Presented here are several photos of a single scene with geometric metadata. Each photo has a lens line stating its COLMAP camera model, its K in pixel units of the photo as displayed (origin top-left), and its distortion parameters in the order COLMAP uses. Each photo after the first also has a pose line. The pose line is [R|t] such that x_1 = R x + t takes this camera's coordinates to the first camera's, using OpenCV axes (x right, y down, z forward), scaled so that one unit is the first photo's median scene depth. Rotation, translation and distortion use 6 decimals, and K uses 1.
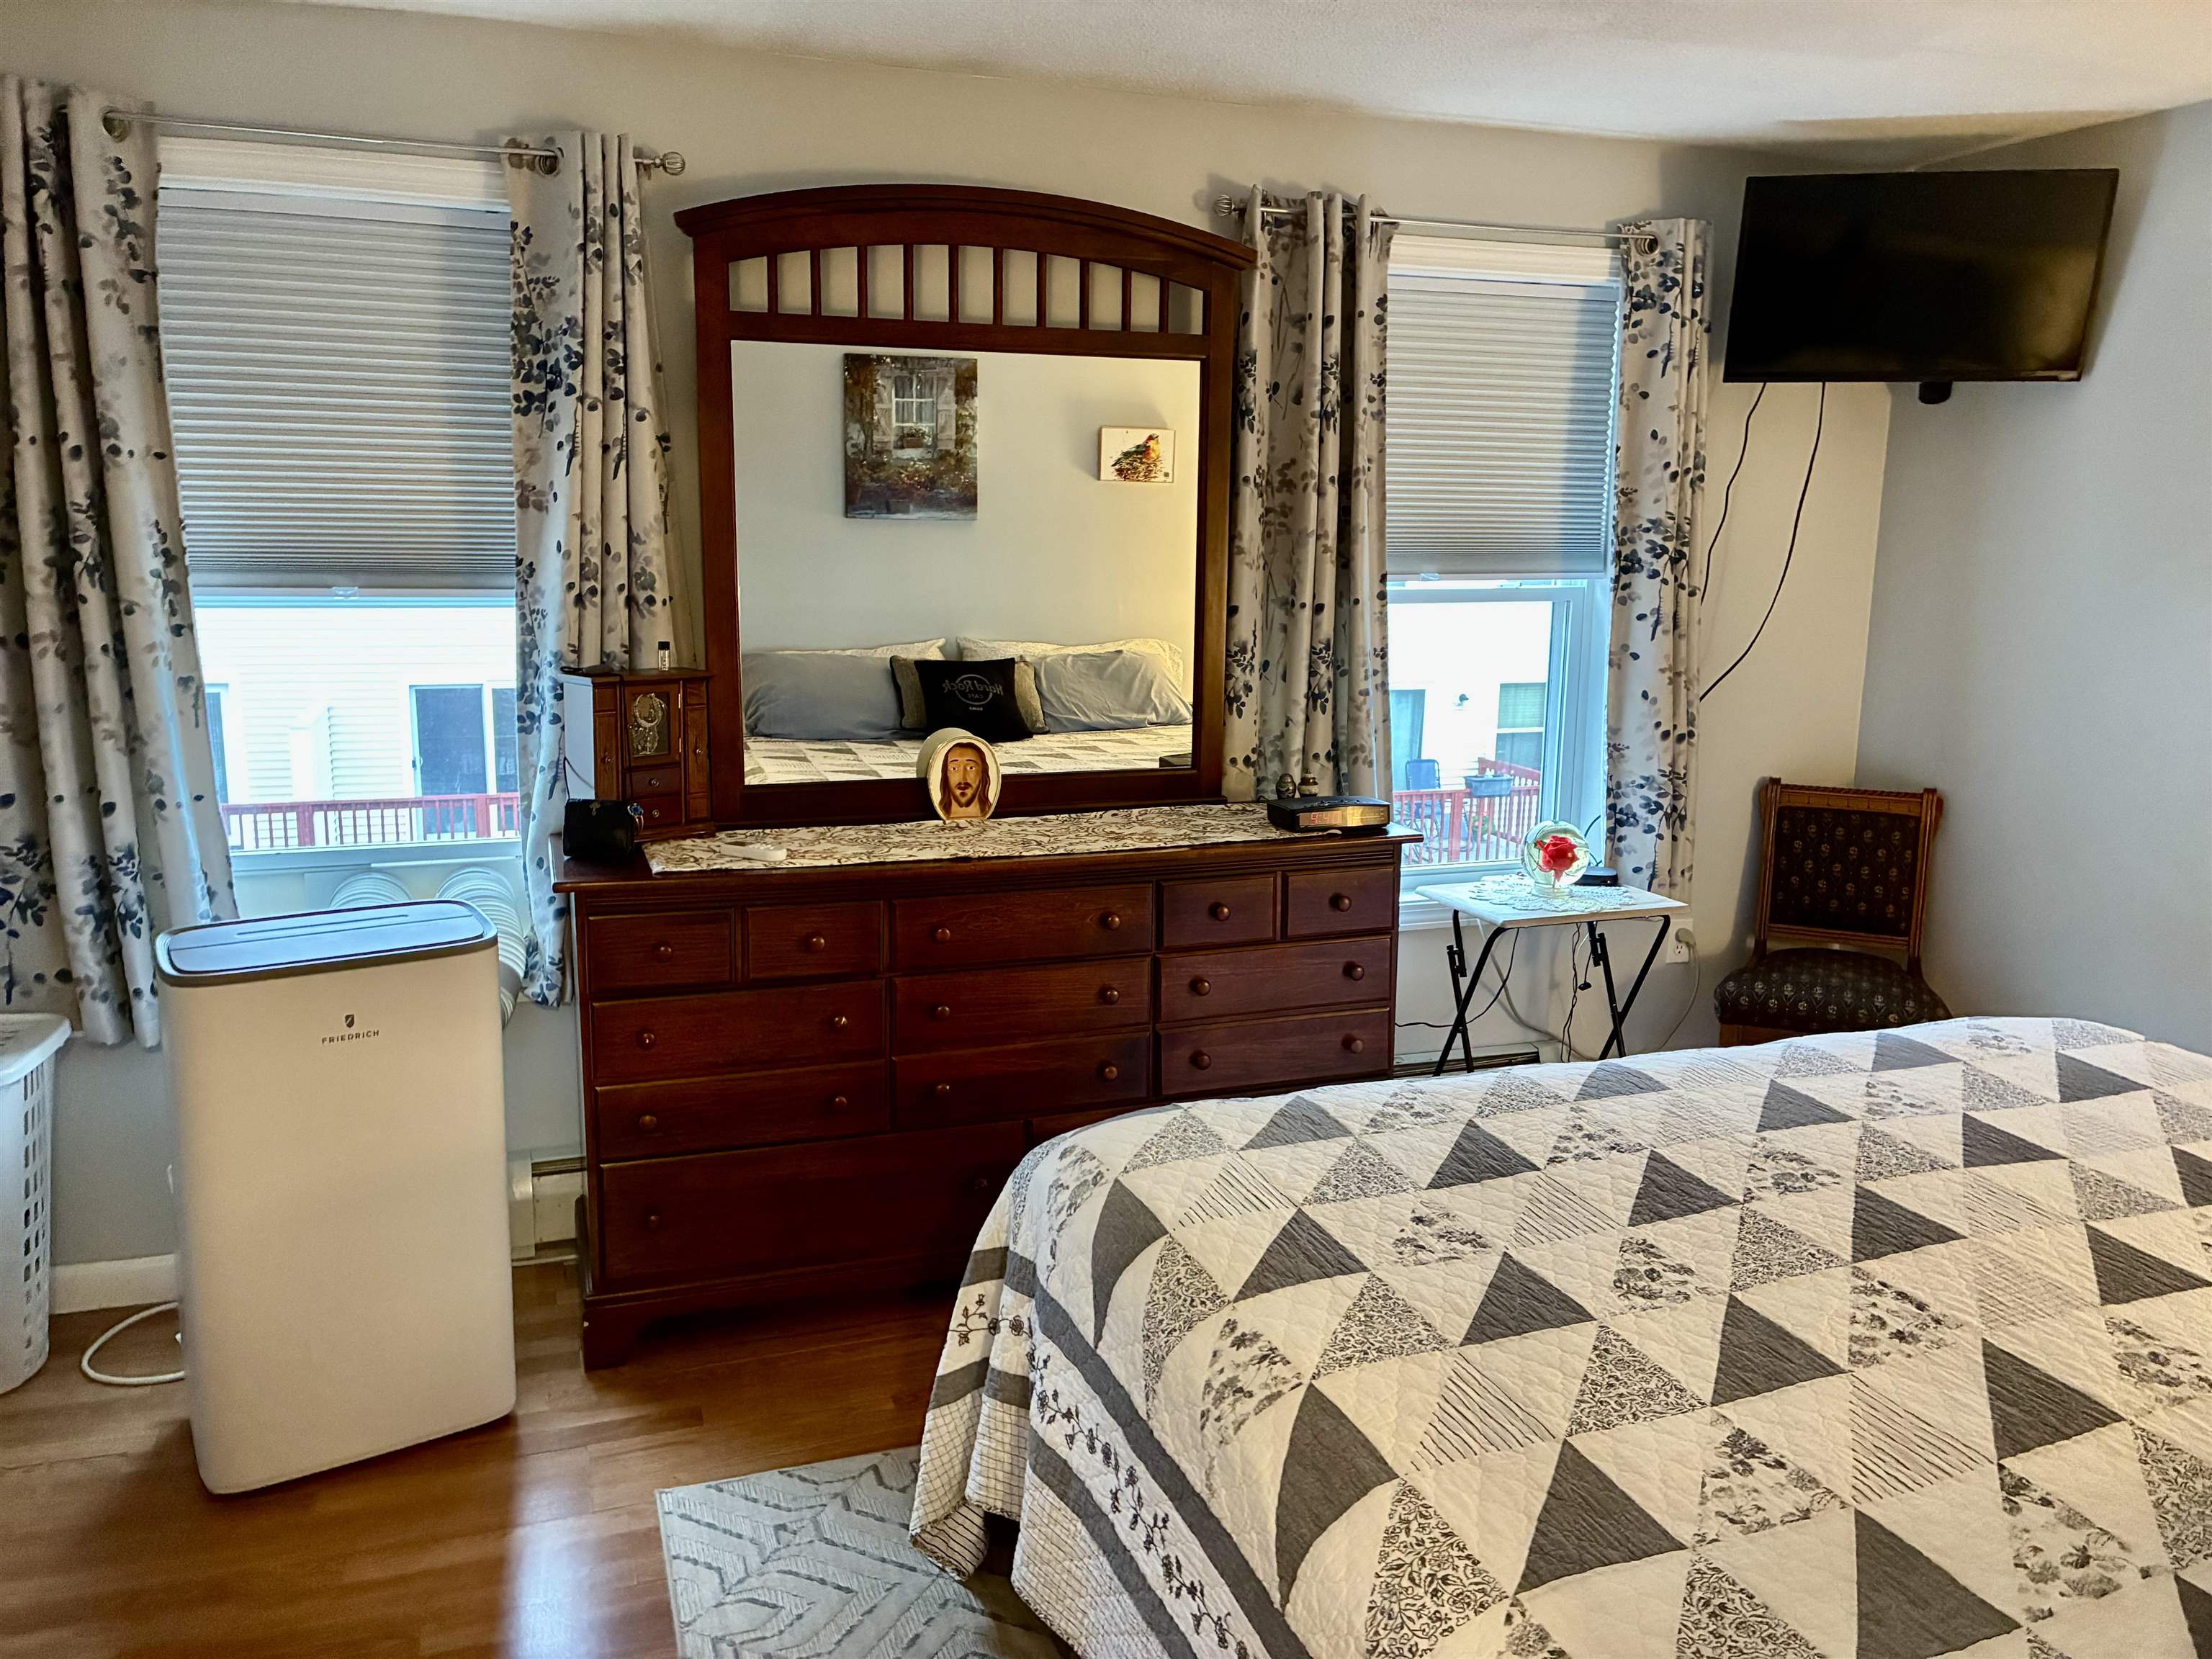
lens RADIAL K [[1690.3, 0, 1111.2], [0, 1690.3, 820.9], [0, 0, 1]] dist [0.013891, 0.003067]
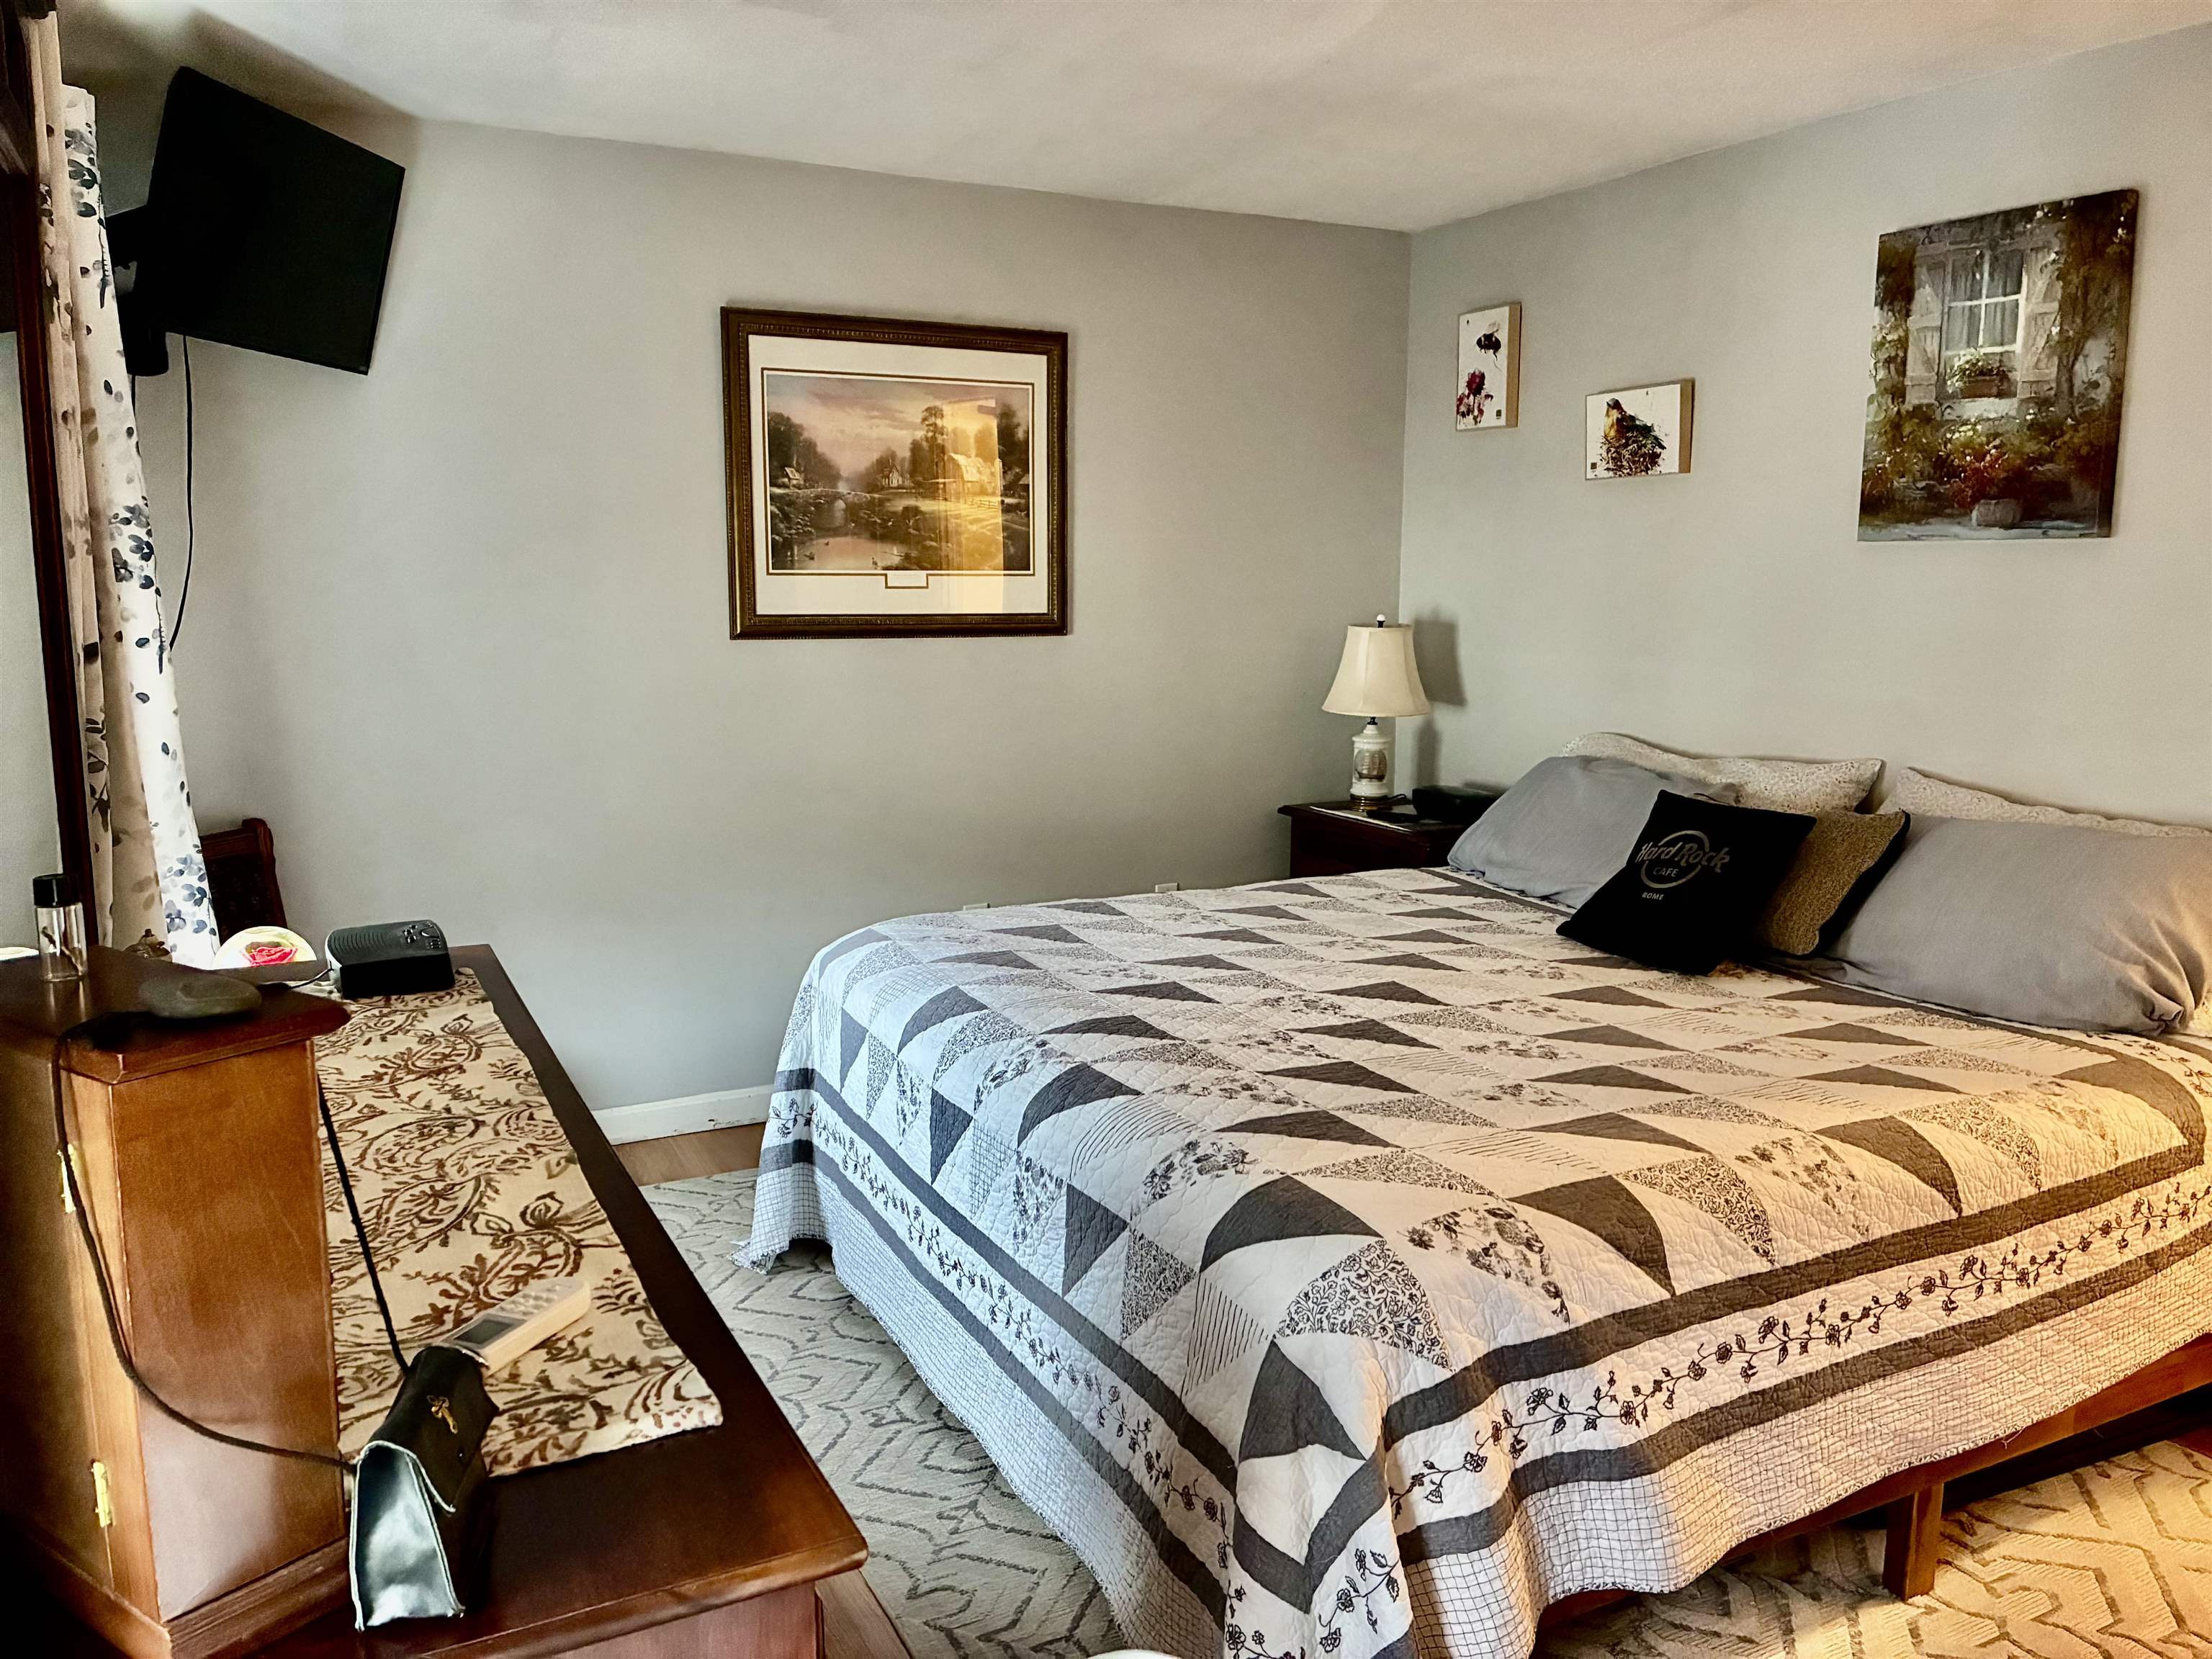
lens RADIAL K [[1690.3, 0, 1108.8], [0, 1690.3, 835.0], [0, 0, 1]] dist [0.013891, 0.003067]
pose [[-0.134797, -0.170497, 0.976095, -0.849841], [0.171758, 0.966153, 0.192479, -0.201980], [-0.975874, 0.193597, -0.100950, 1.266283]]
